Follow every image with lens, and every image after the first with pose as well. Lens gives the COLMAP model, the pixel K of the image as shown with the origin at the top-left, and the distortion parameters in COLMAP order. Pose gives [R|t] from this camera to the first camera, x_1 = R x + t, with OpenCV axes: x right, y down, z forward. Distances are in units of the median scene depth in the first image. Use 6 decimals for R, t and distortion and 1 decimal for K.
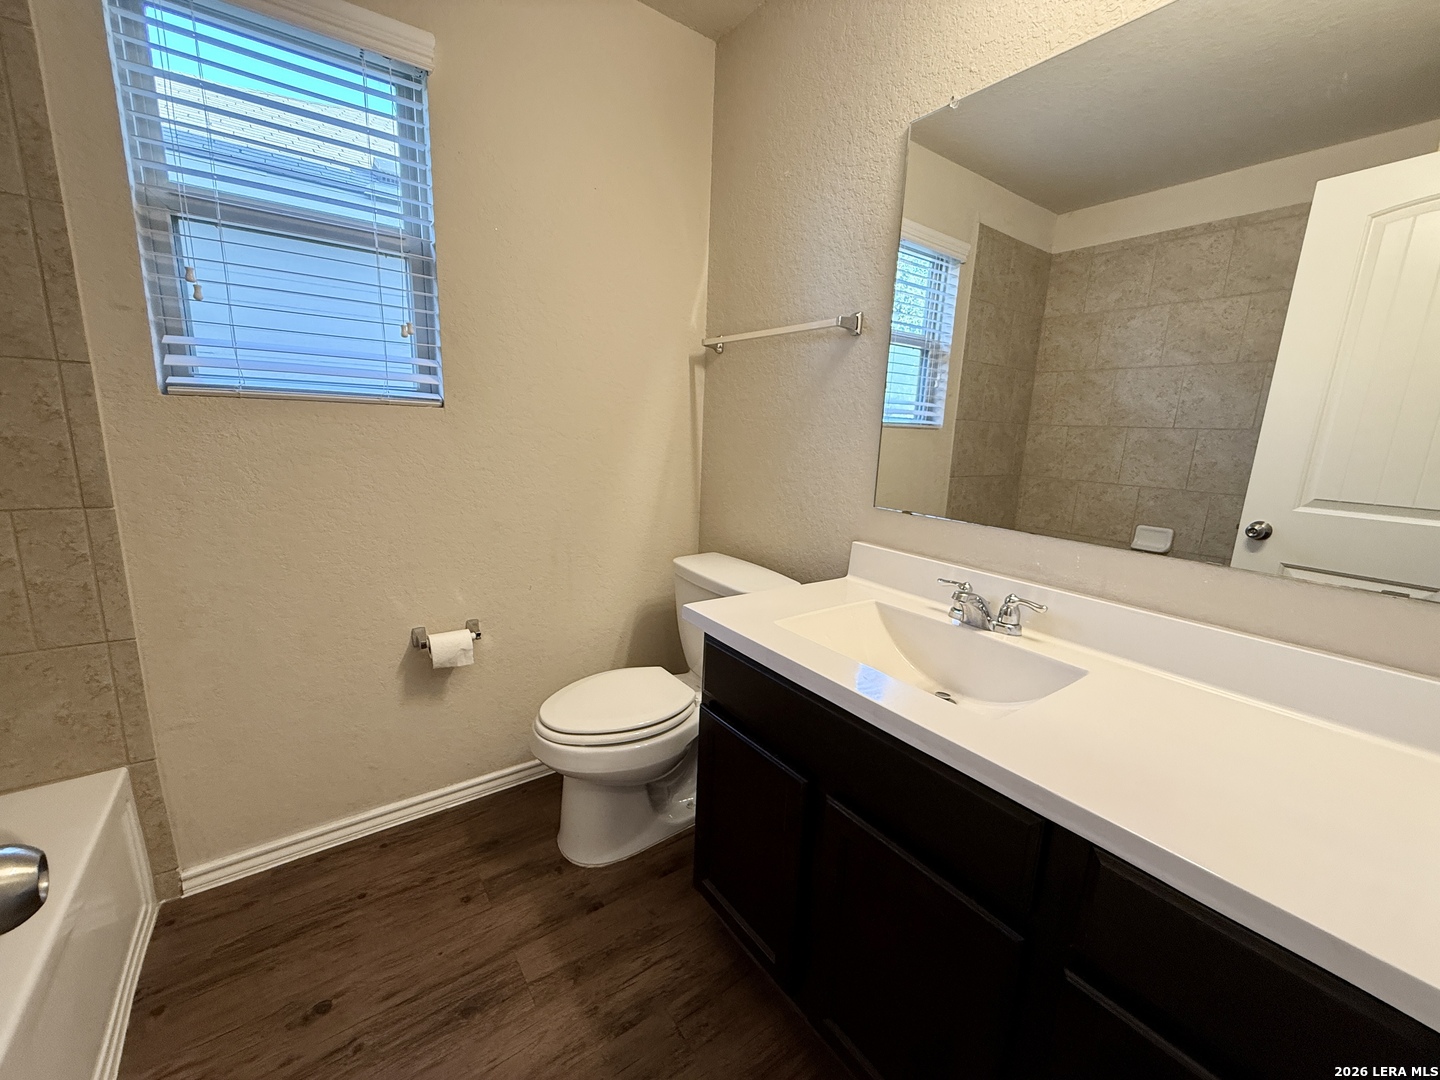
lens RADIAL K [[571.9, 0, 723.7], [0, 571.9, 540.9], [0, 0, 1]] dist [-0.001222, 0.000264]
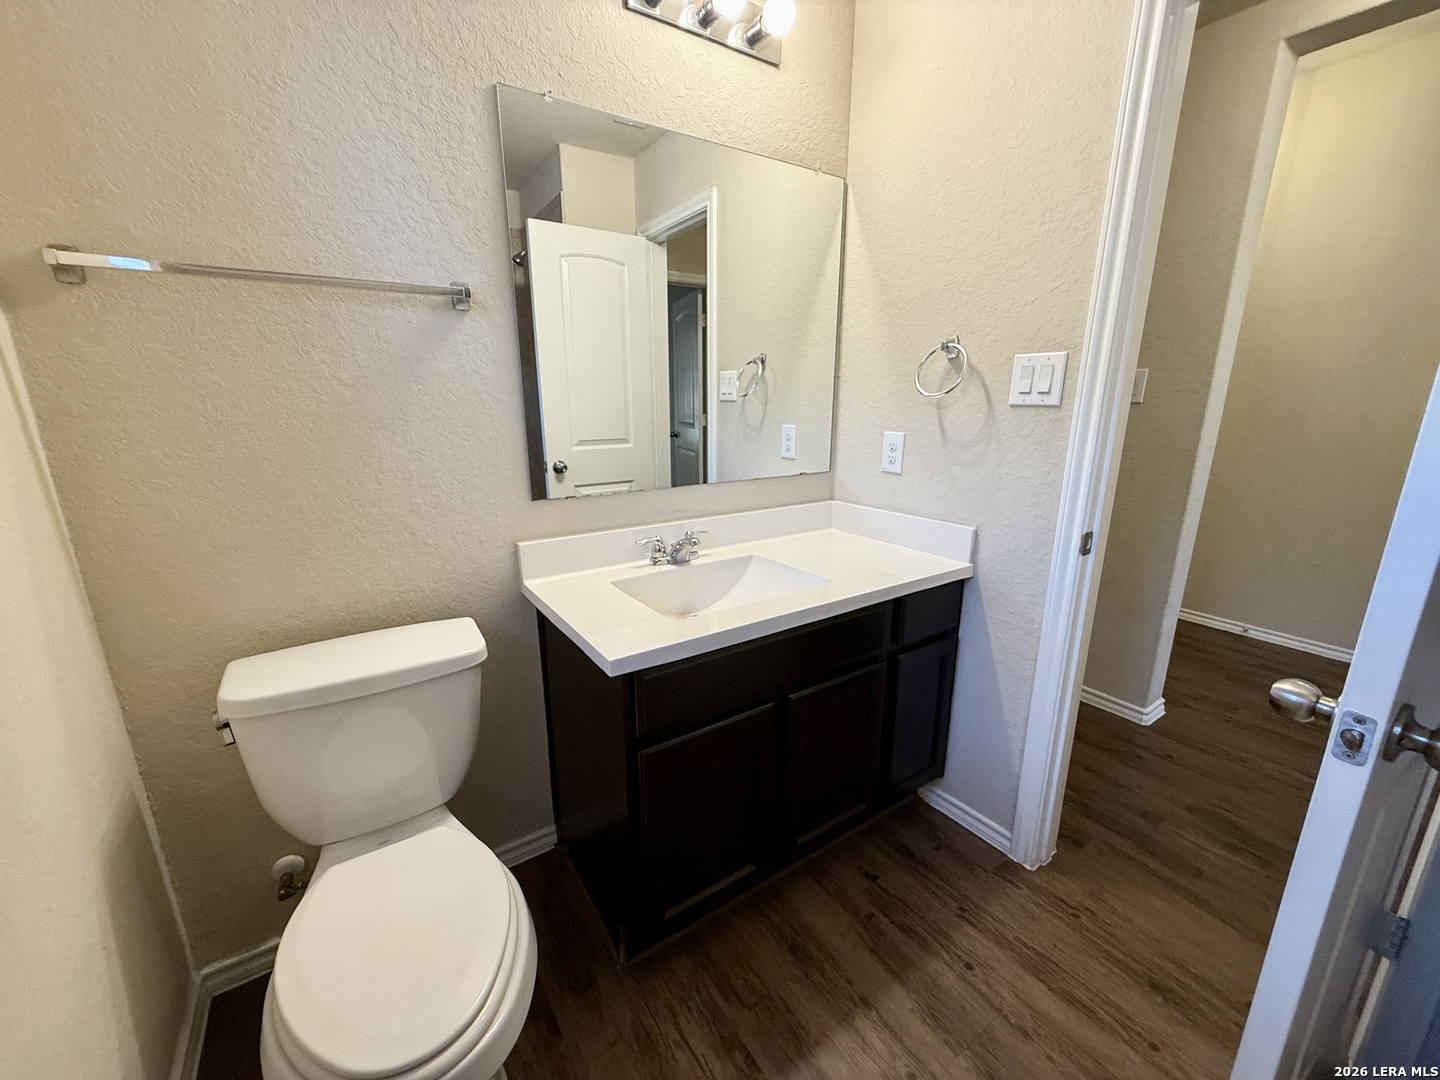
lens RADIAL K [[571.9, 0, 711.3], [0, 571.9, 544.3], [0, 0, 1]] dist [-0.001222, 0.000264]
pose [[0.048920, -0.285763, 0.957051, -0.748605], [0.205160, 0.940641, 0.270376, -0.216483], [-0.977505, 0.183122, 0.104643, 0.711695]]
